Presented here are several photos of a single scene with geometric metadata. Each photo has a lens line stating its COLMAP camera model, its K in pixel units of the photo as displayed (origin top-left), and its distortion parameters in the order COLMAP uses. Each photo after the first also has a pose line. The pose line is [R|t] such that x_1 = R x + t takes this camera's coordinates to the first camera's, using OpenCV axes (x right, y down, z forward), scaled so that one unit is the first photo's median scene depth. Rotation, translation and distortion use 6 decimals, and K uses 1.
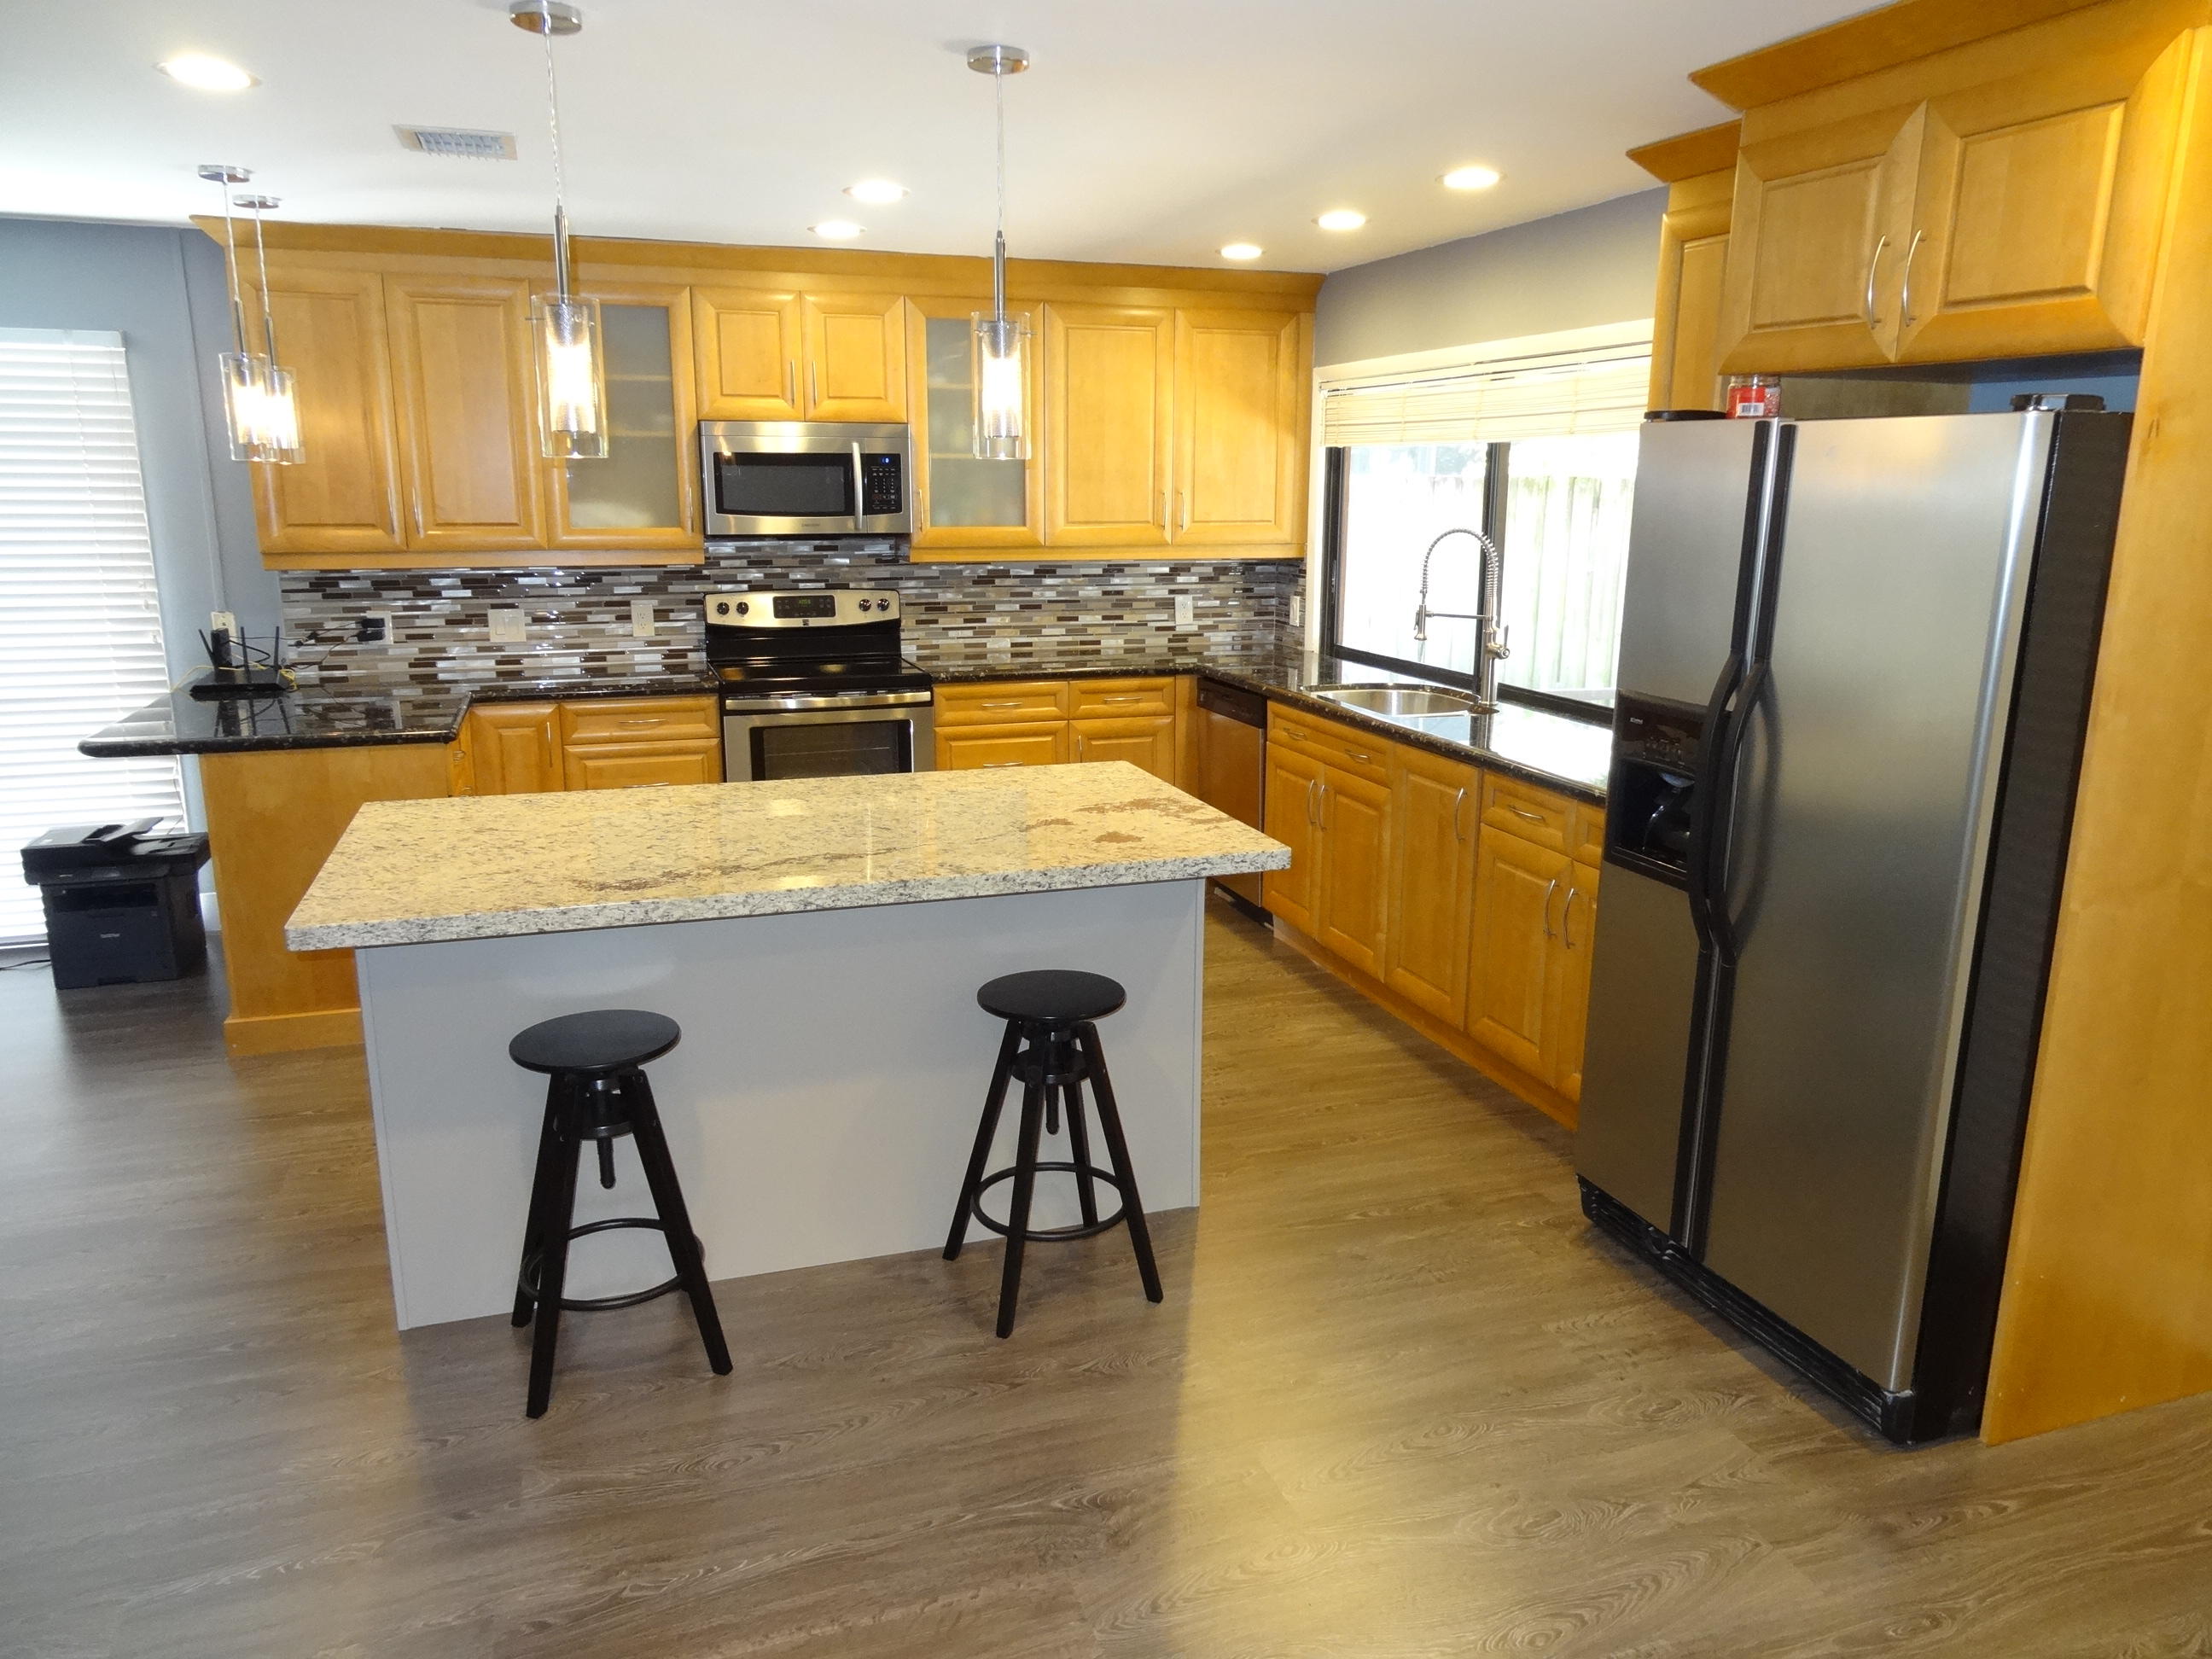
lens RADIAL K [[1543.0, 0, 1118.2], [0, 1543.0, 830.6], [0, 0, 1]] dist [-0.000876, 0.007103]
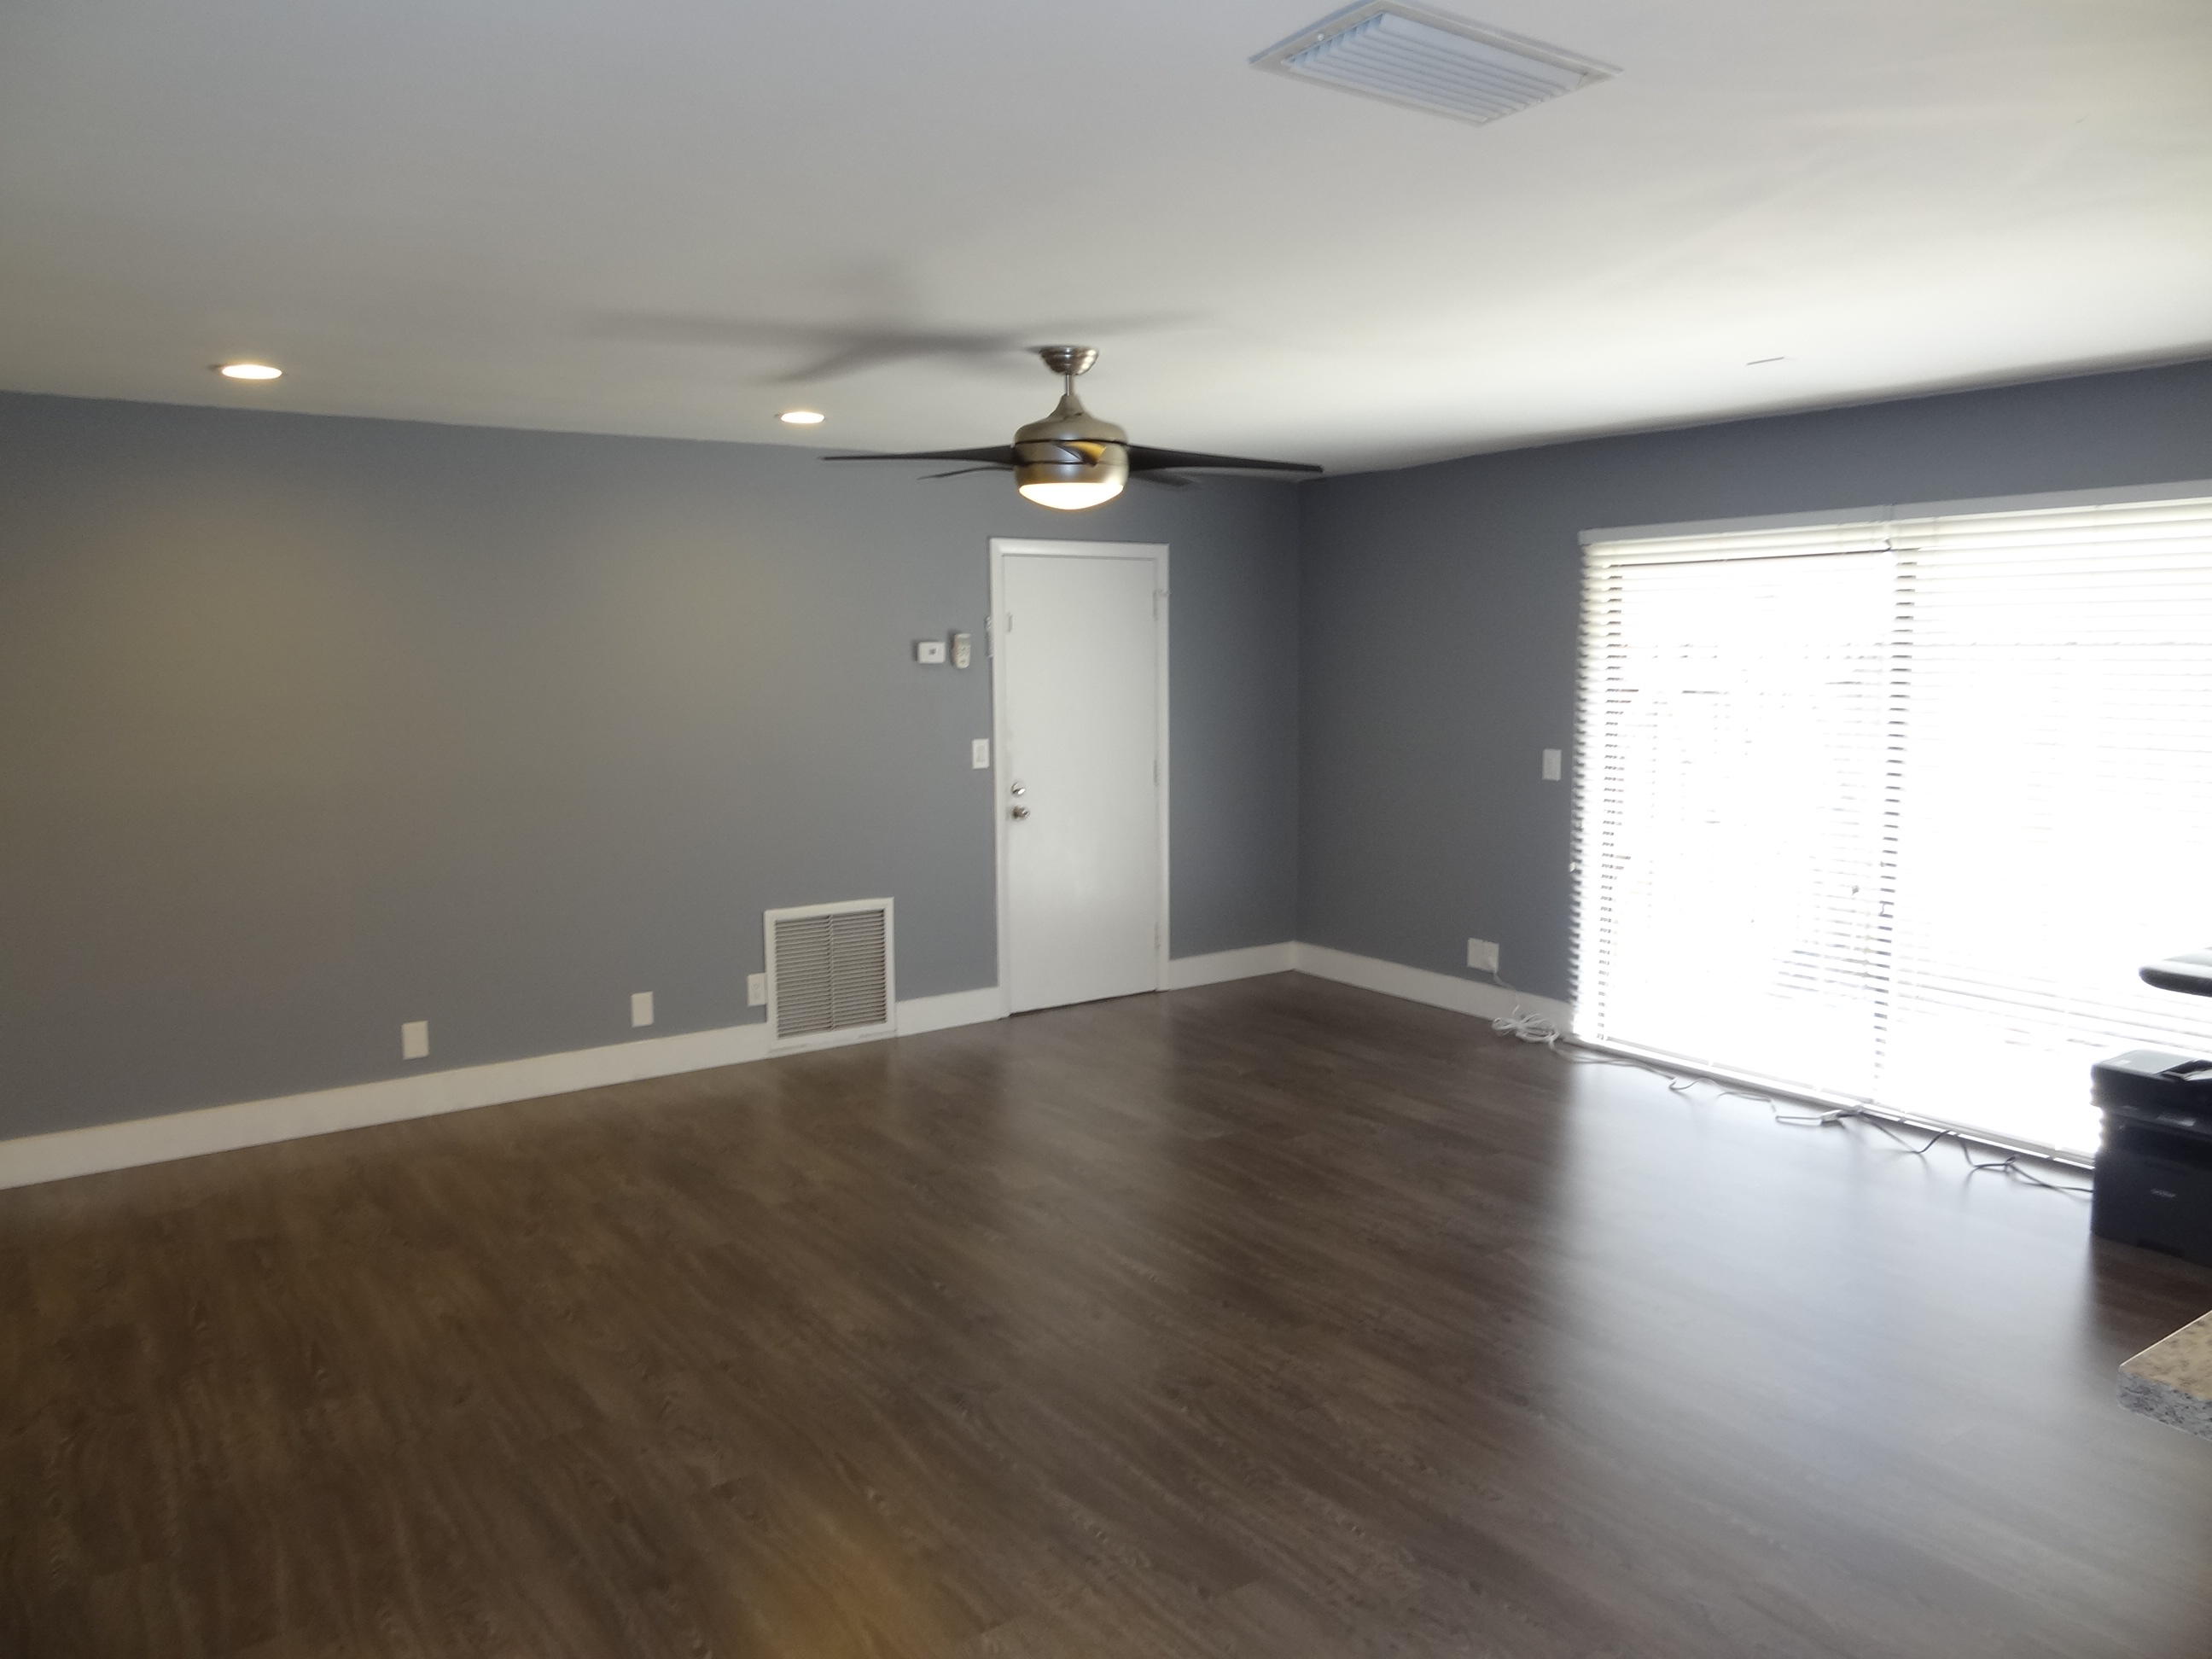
lens RADIAL K [[1543.0, 0, 1108.6], [0, 1543.0, 827.2], [0, 0, 1]] dist [-0.000876, 0.007103]
pose [[0.275027, 0.102718, -0.955933, -0.035396], [-0.203568, 0.977955, 0.046517, -0.041714], [0.939638, 0.181804, 0.289875, 0.174089]]
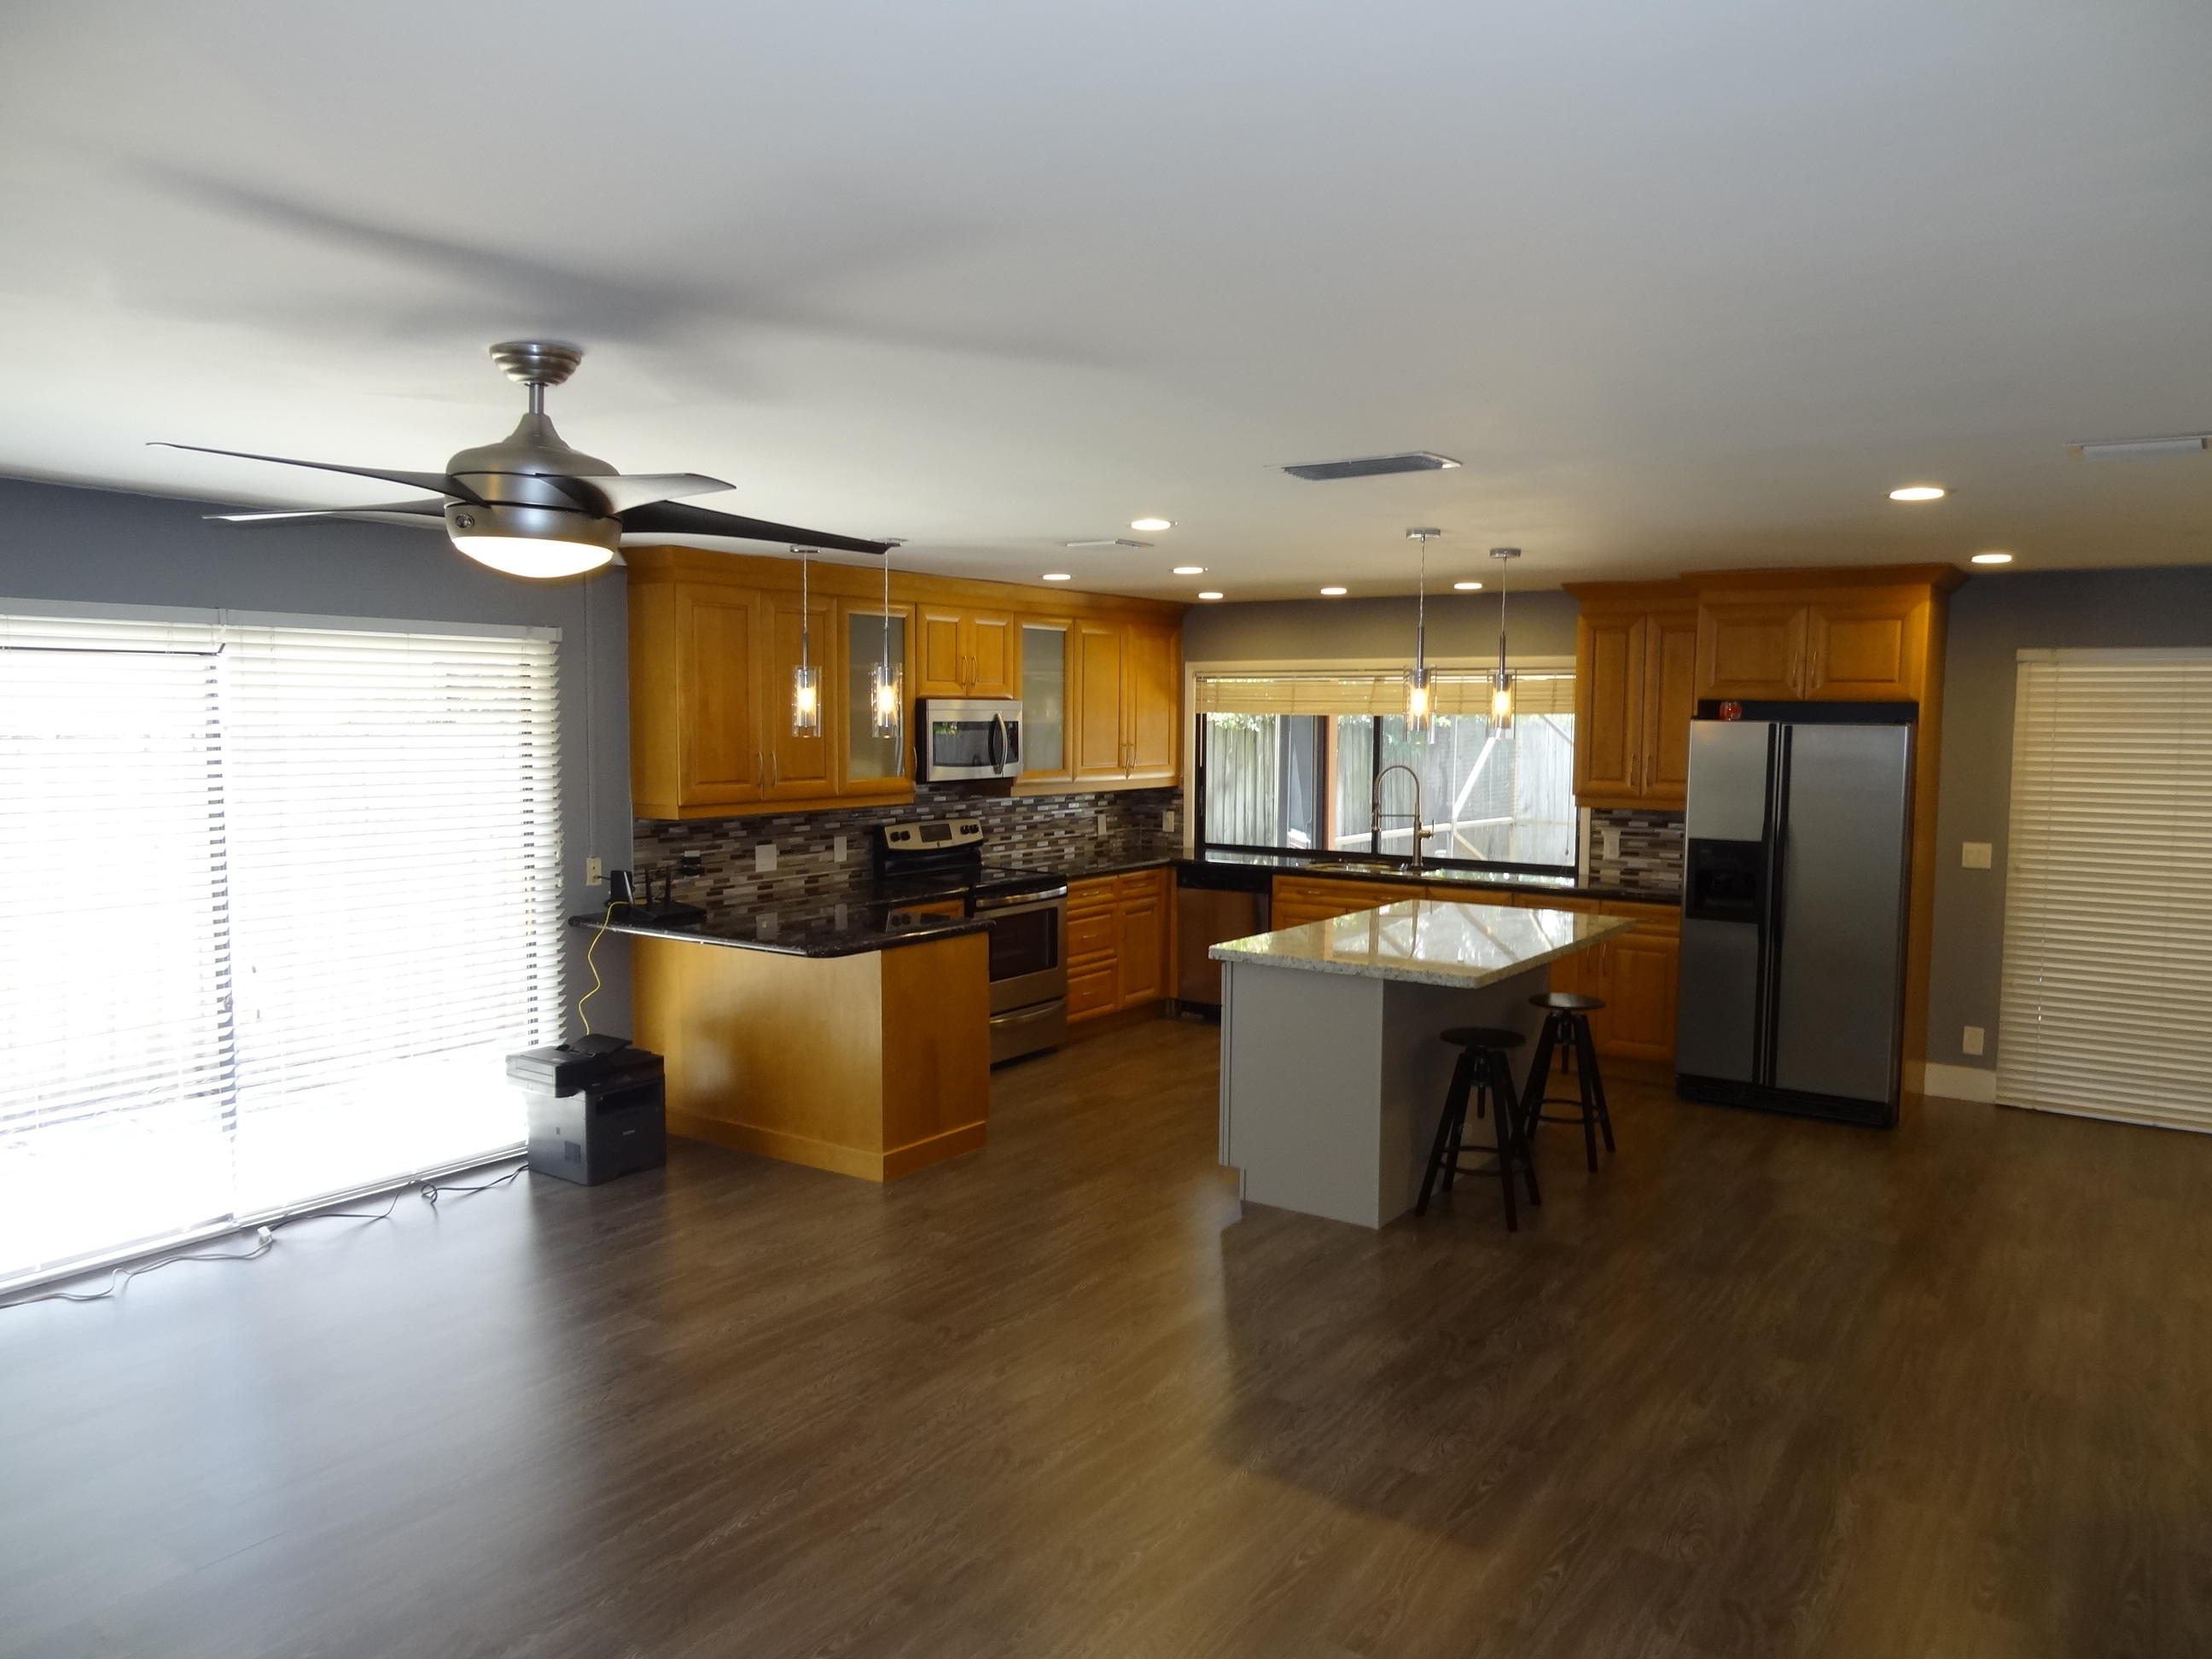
lens RADIAL K [[1543.0, 0, 1113.2], [0, 1543.0, 833.1], [0, 0, 1]] dist [-0.000876, 0.007103]
pose [[0.807027, -0.047717, 0.588584, -0.916891], [0.129936, 0.986650, -0.098171, 0.005697], [-0.576042, 0.155705, 0.802453, -0.163943]]
